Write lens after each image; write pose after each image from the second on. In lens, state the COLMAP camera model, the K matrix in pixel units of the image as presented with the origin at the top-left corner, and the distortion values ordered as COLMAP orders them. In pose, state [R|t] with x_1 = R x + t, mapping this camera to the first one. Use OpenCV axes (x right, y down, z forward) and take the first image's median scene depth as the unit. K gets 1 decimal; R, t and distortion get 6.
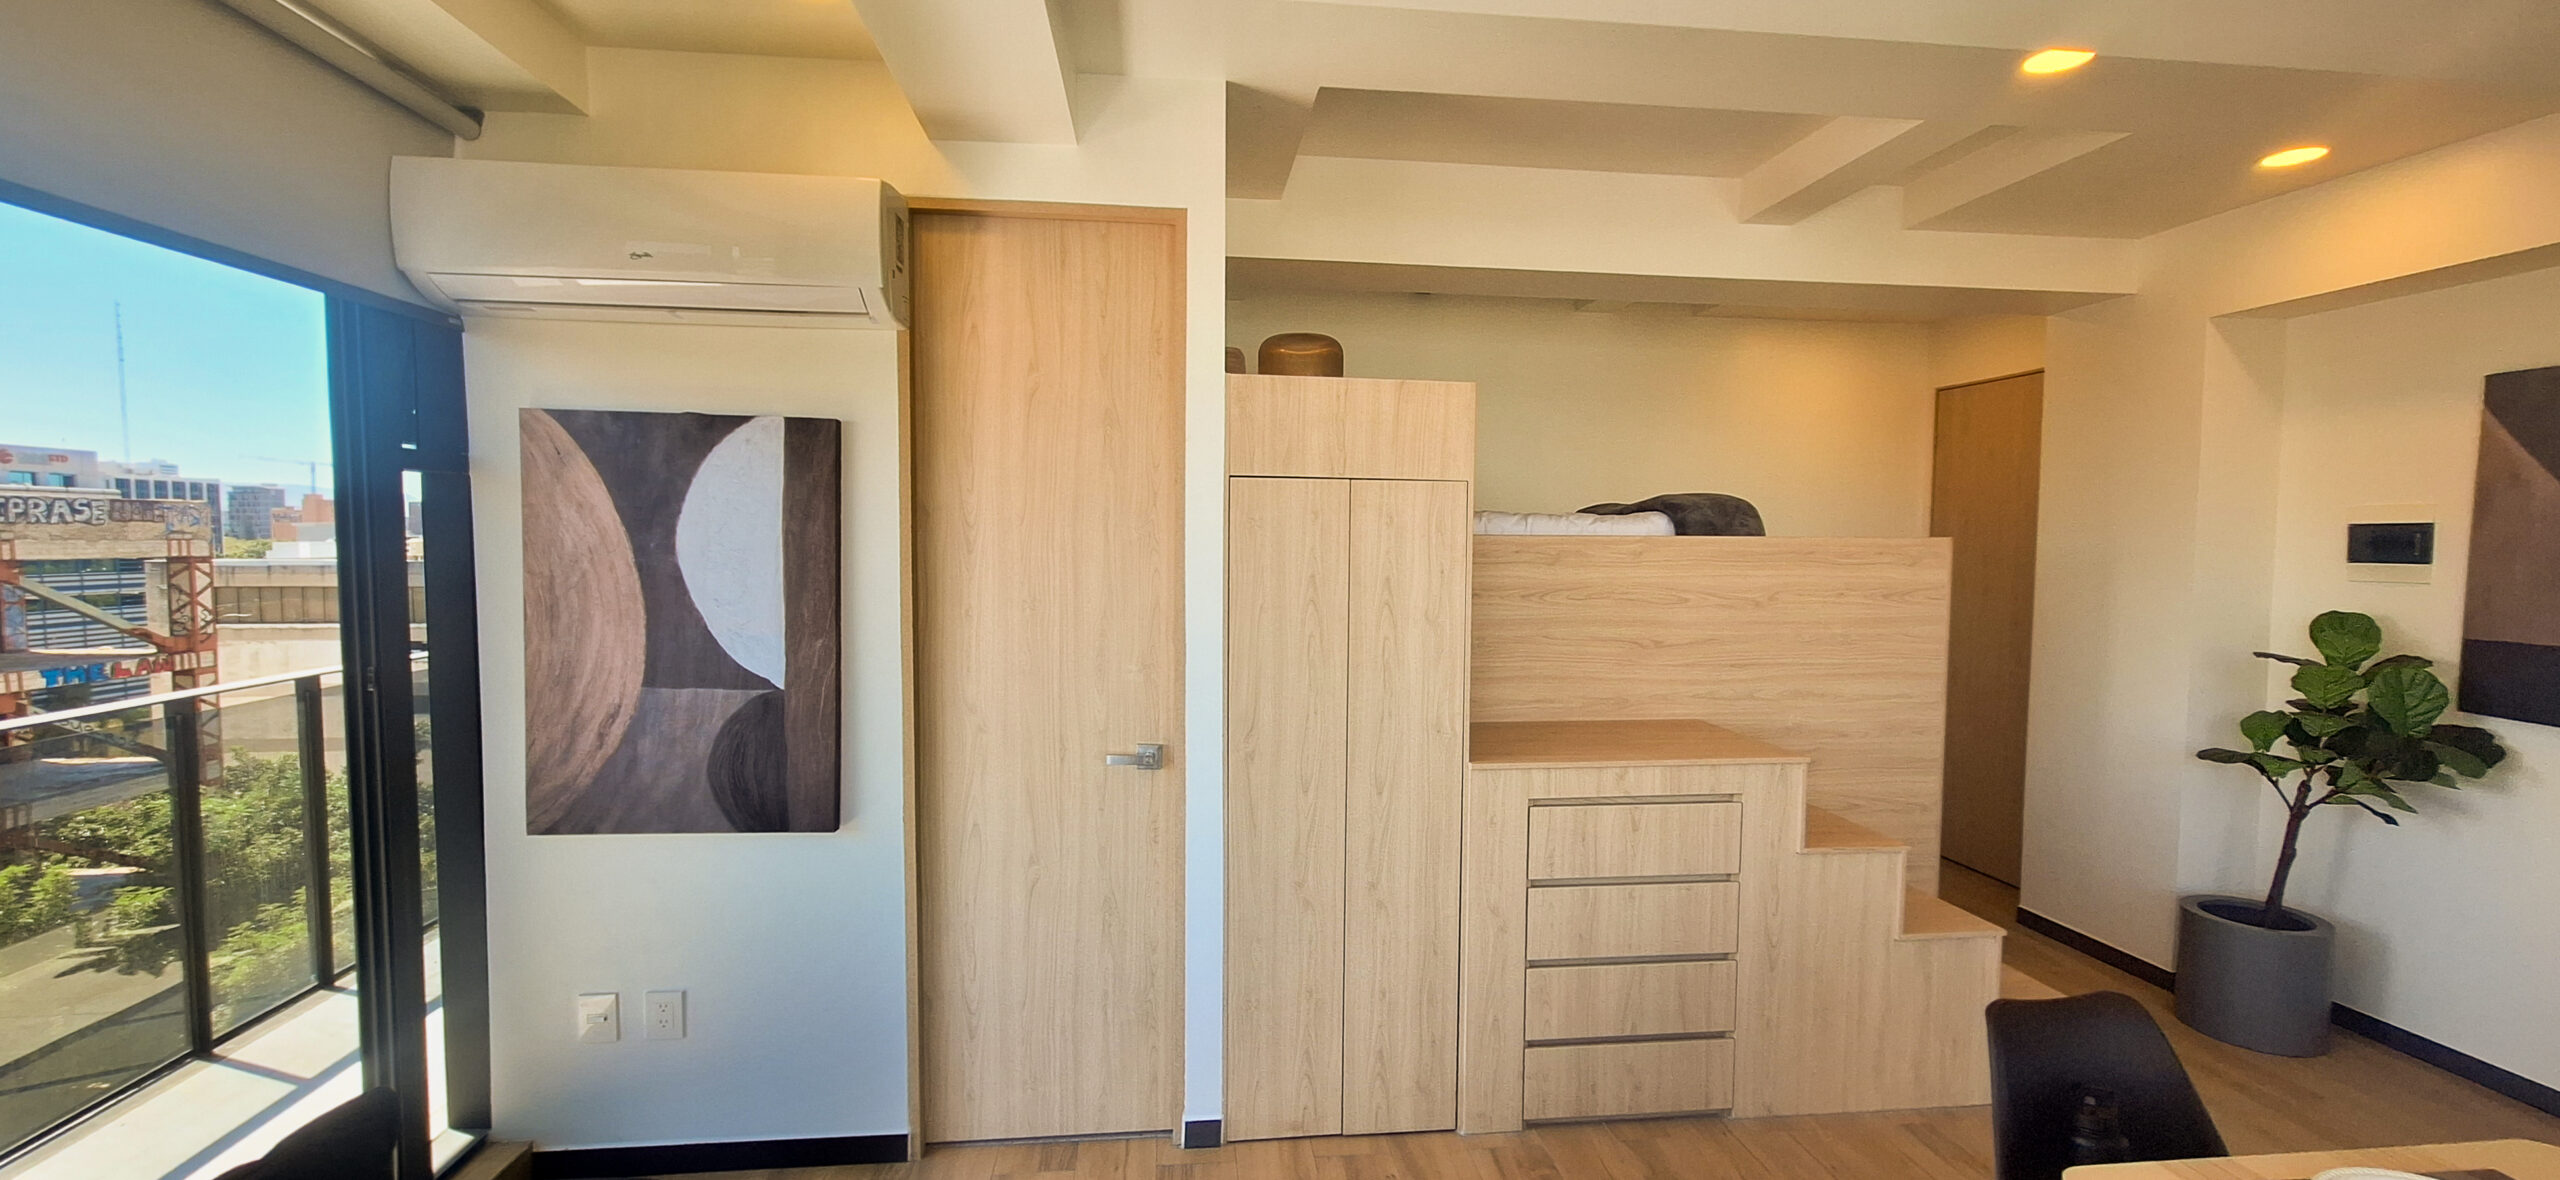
lens RADIAL K [[1064.6, 0, 1283.5], [0, 1064.6, 604.1], [0, 0, 1]] dist [-0.007403, 0.003847]
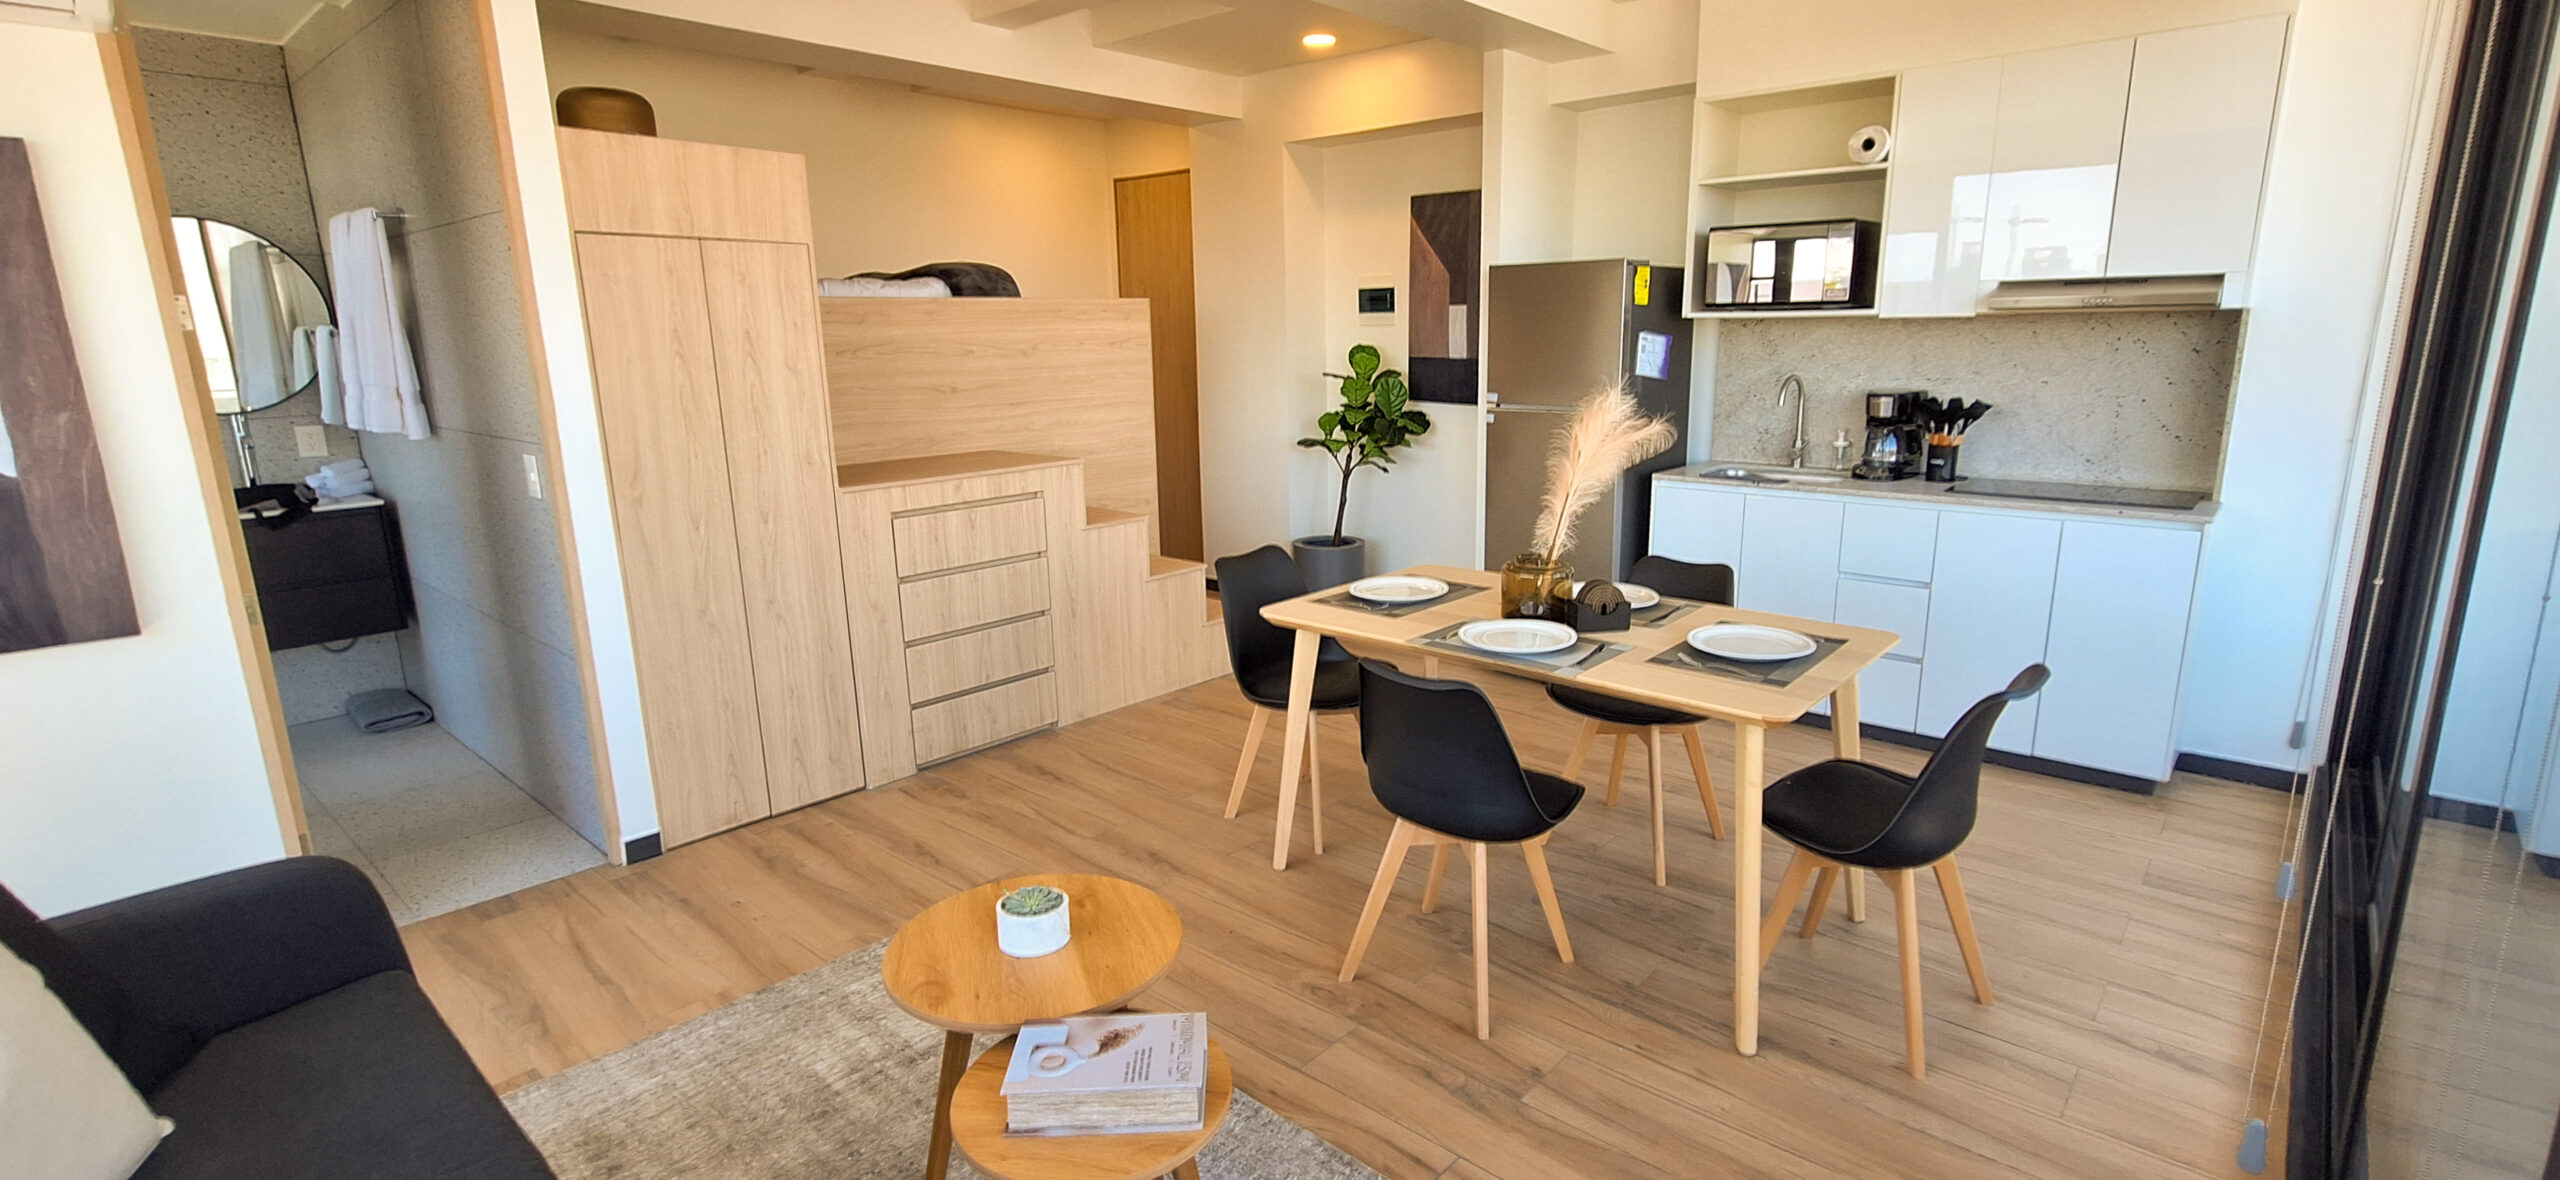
lens RADIAL K [[1159.6, 0, 1327.7], [0, 1159.6, 589.3], [0, 0, 1]] dist [-0.013131, 0.005005]
pose [[0.731416, -0.165729, 0.661486, -0.289592], [0.056595, 0.981425, 0.183309, 0.051902], [-0.679579, -0.096638, 0.727210, -0.313404]]
